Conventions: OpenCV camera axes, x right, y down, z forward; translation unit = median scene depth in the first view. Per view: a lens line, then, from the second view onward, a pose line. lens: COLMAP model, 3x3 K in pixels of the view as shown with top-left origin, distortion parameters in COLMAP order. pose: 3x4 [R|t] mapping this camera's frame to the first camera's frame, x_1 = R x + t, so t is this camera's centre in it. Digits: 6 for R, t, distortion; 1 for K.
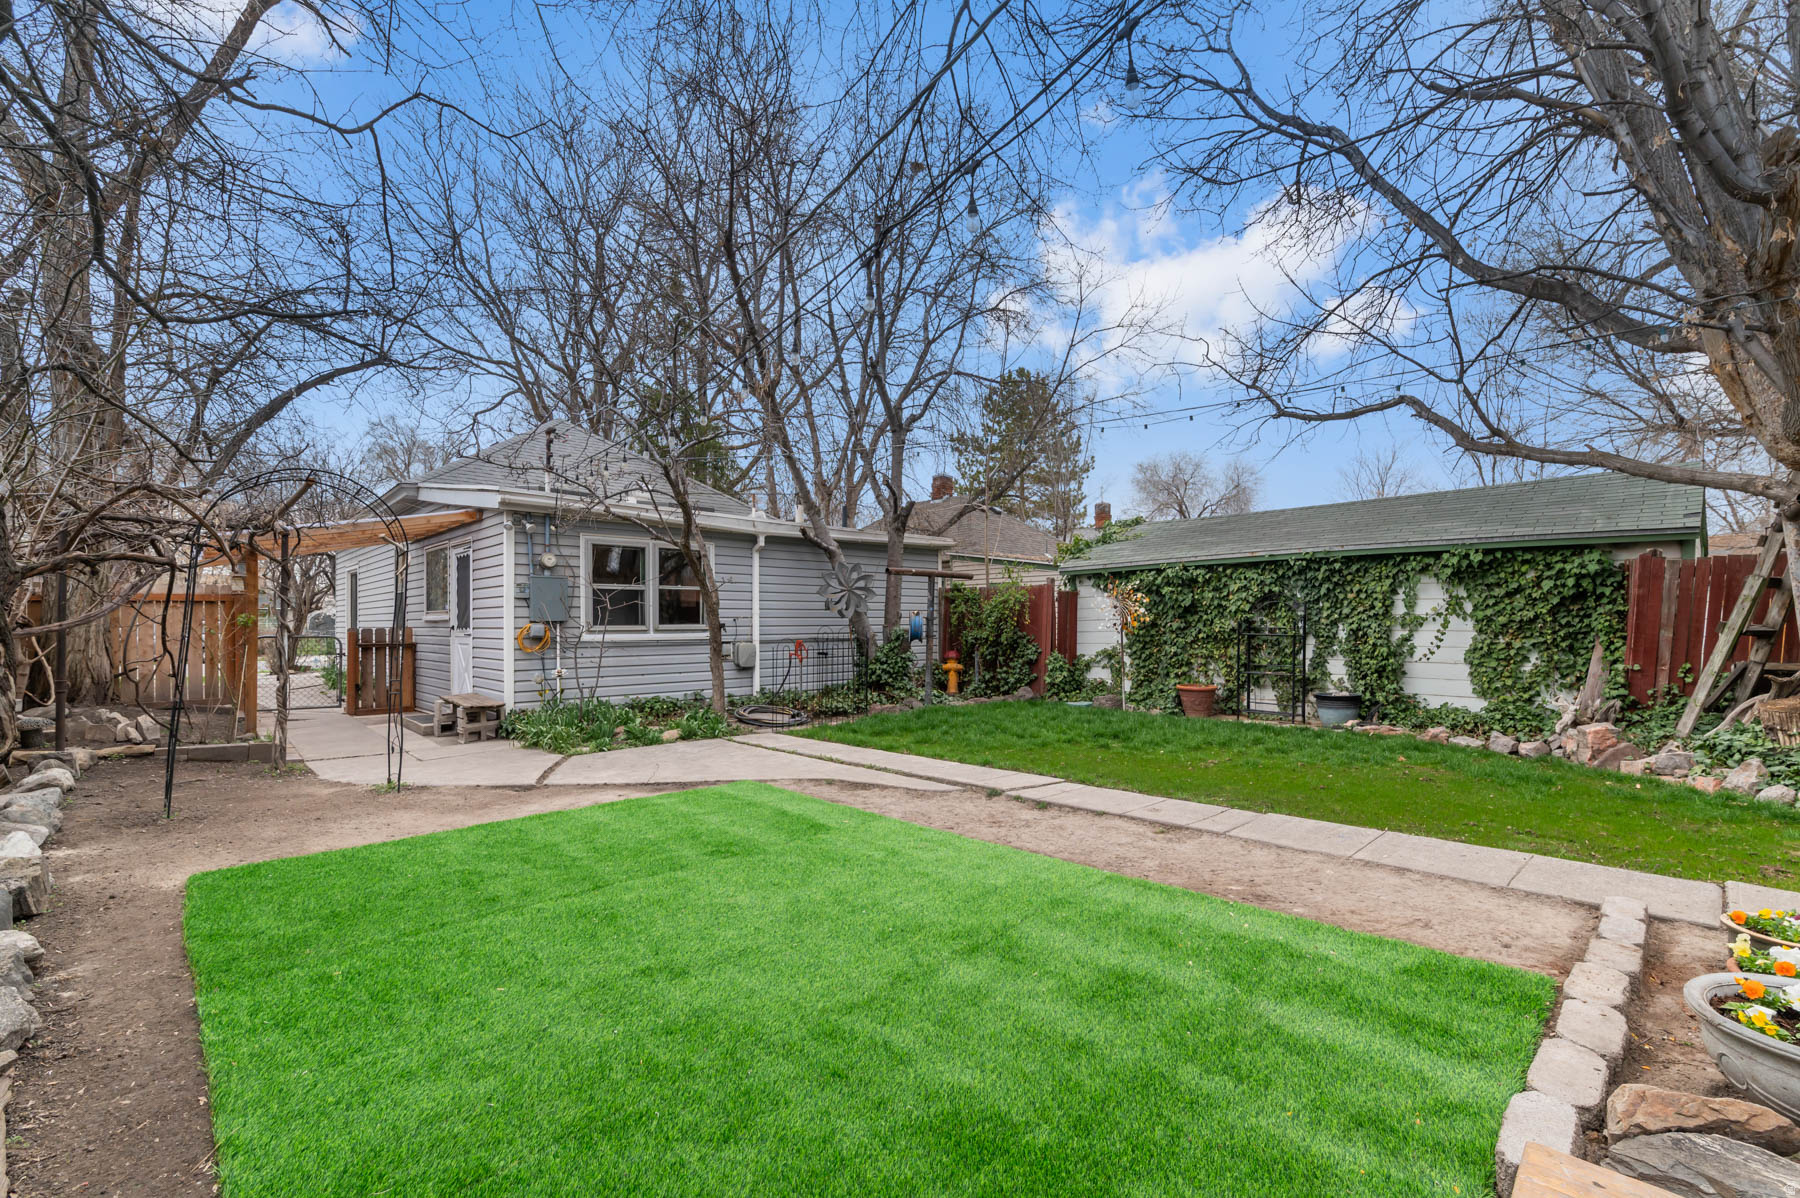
lens RADIAL K [[774.2, 0, 916.9], [0, 774.2, 624.7], [0, 0, 1]] dist [0.001080, -0.000058]
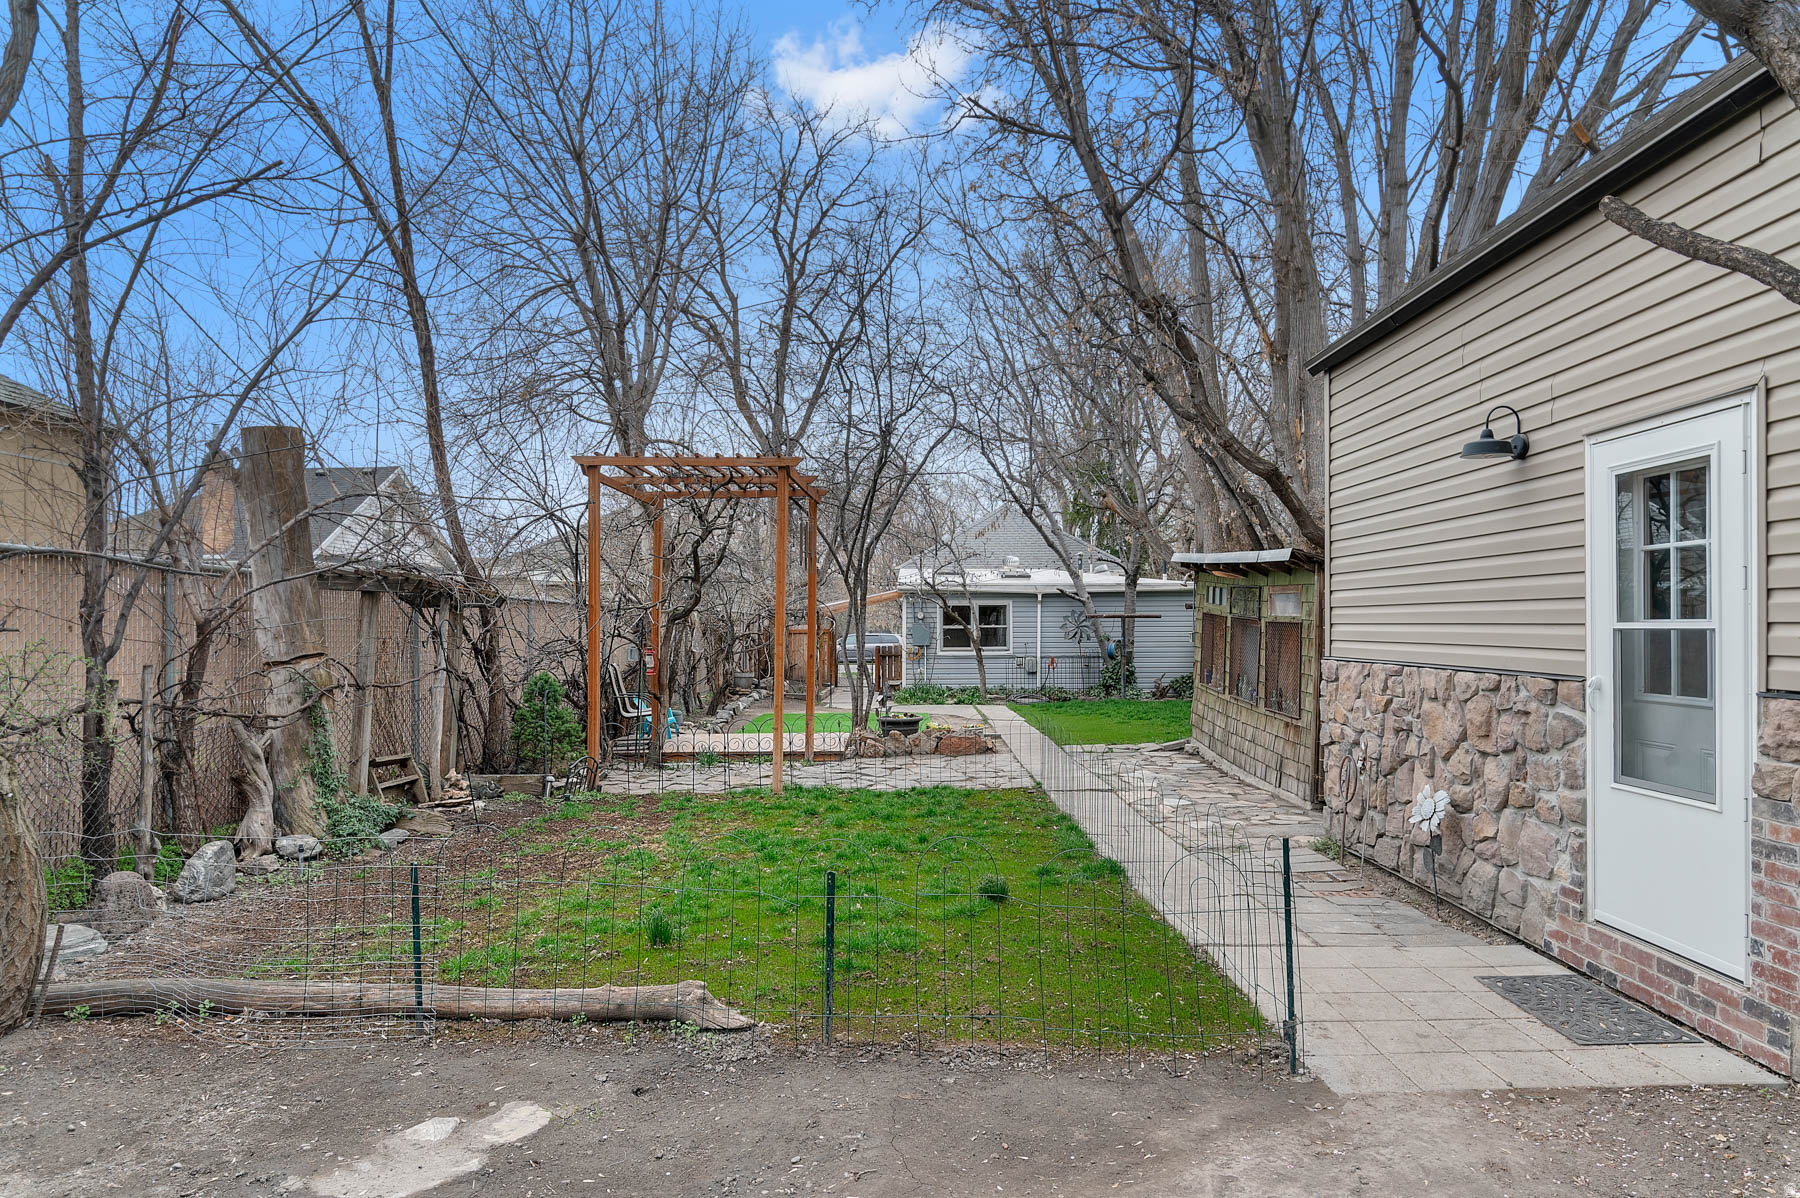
lens RADIAL K [[1043.6, 0, 912.9], [0, 1043.6, 625.2], [0, 0, 1]] dist [0.001392, -0.001256]
pose [[0.714103, -0.003080, -0.700034, 1.300758], [0.000140, 0.999991, -0.004257, -0.040911], [0.700041, 0.002942, 0.714097, -0.885981]]
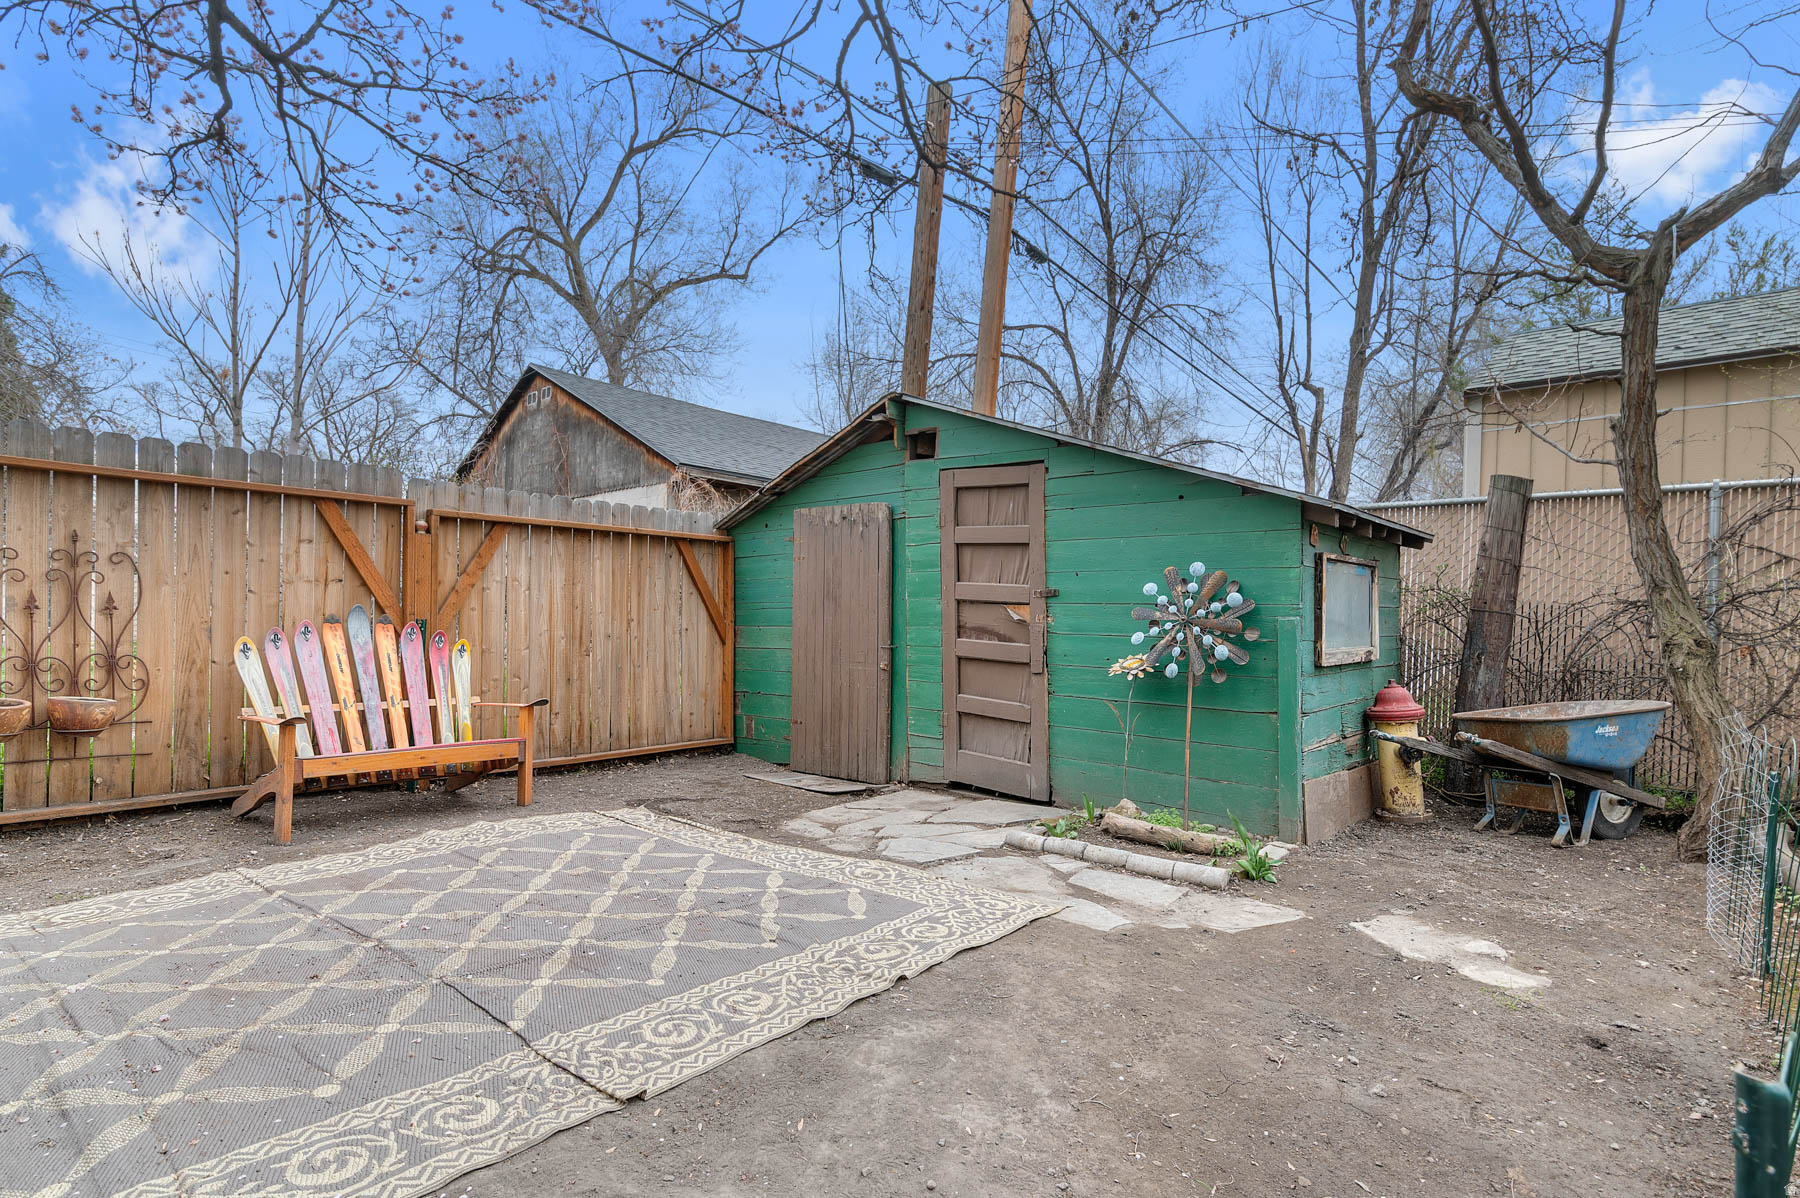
lens RADIAL K [[880.0, 0, 899.1], [0, 880.0, 661.7], [0, 0, 1]] dist [0.003614, 0.000396]
pose [[-0.997122, -0.016094, -0.074087, 1.193335], [-0.019256, 0.998925, 0.042160, 0.006176], [0.073329, 0.043466, -0.996360, -0.464889]]
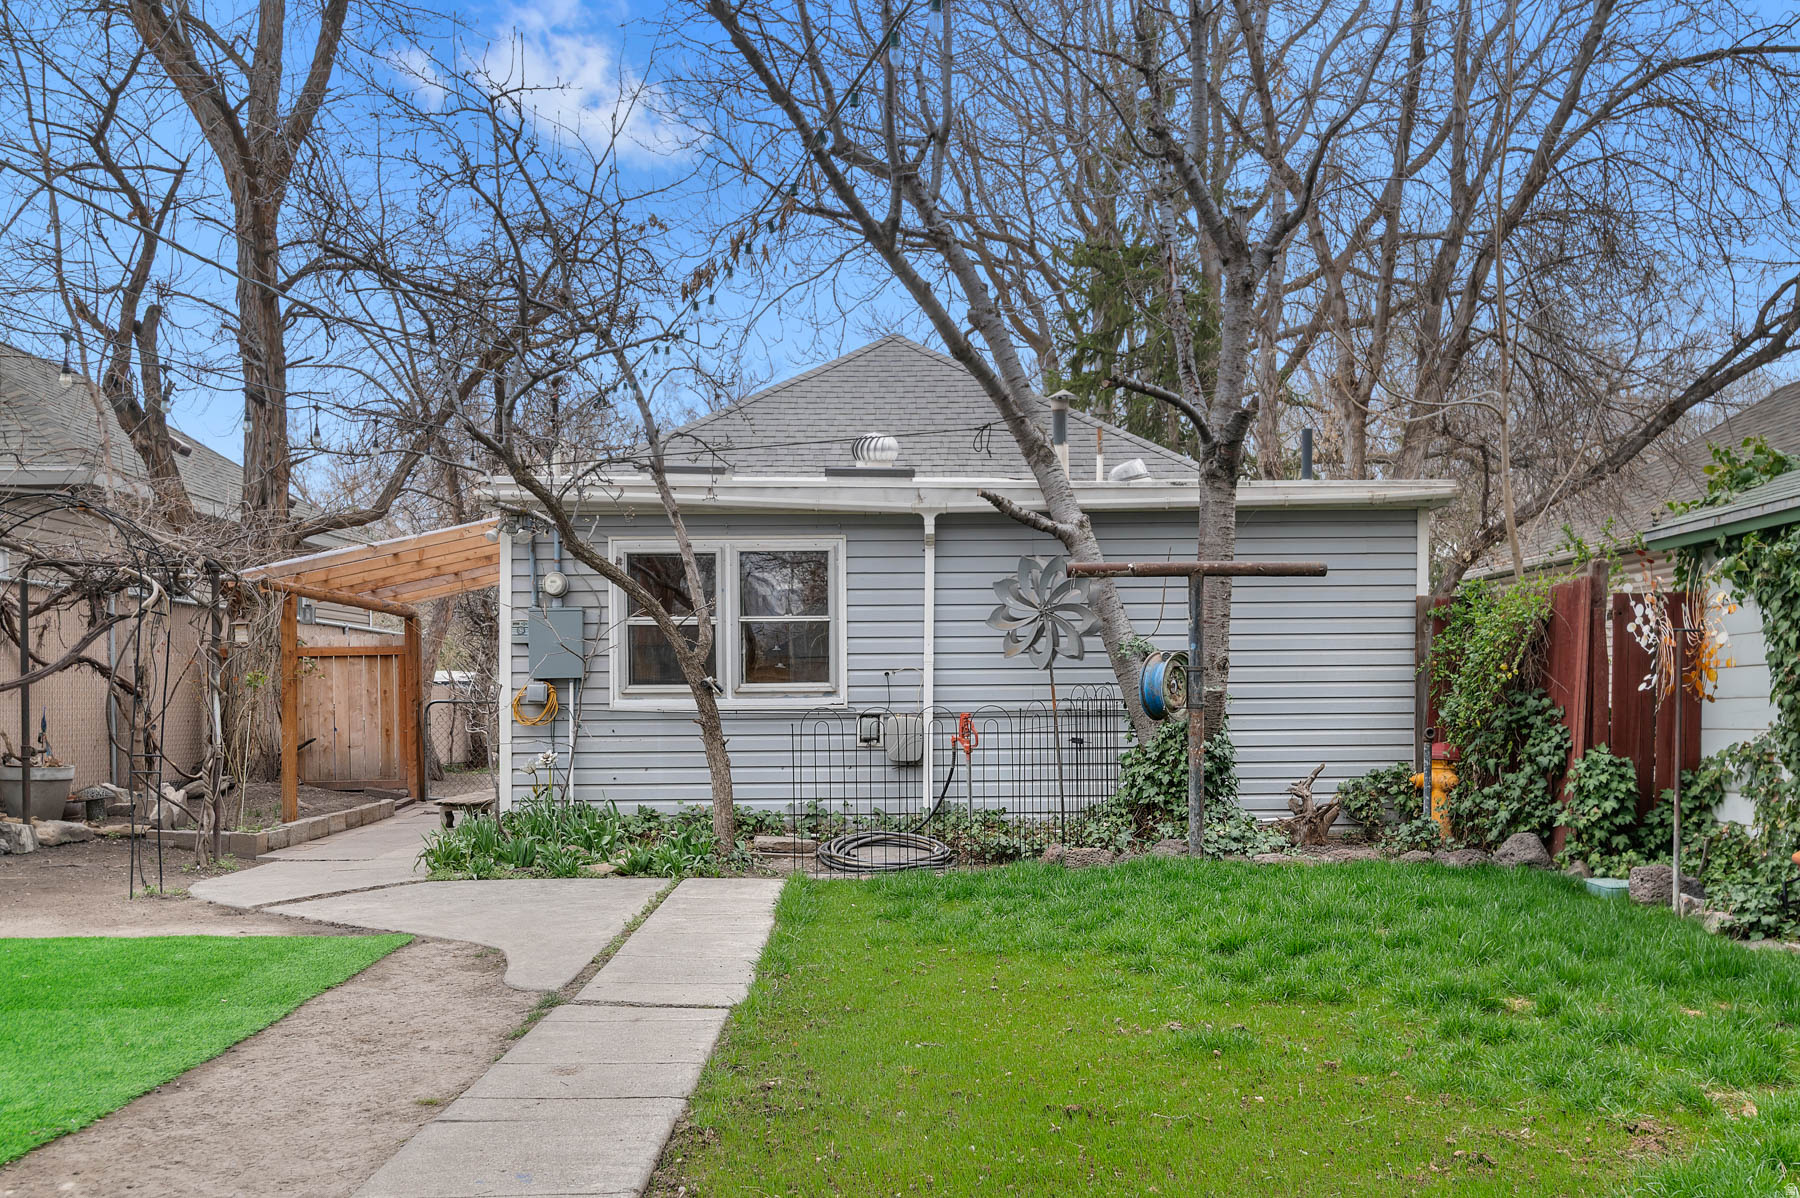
lens RADIAL K [[1539.9, 0, 901.4], [0, 1539.9, 724.6], [0, 0, 1]] dist [0.001598, 0.000169]
pose [[0.732407, 0.014497, -0.680712, 0.553851], [0.002649, 0.999705, 0.024141, 0.003812], [0.680862, -0.019484, 0.732153, 0.232641]]
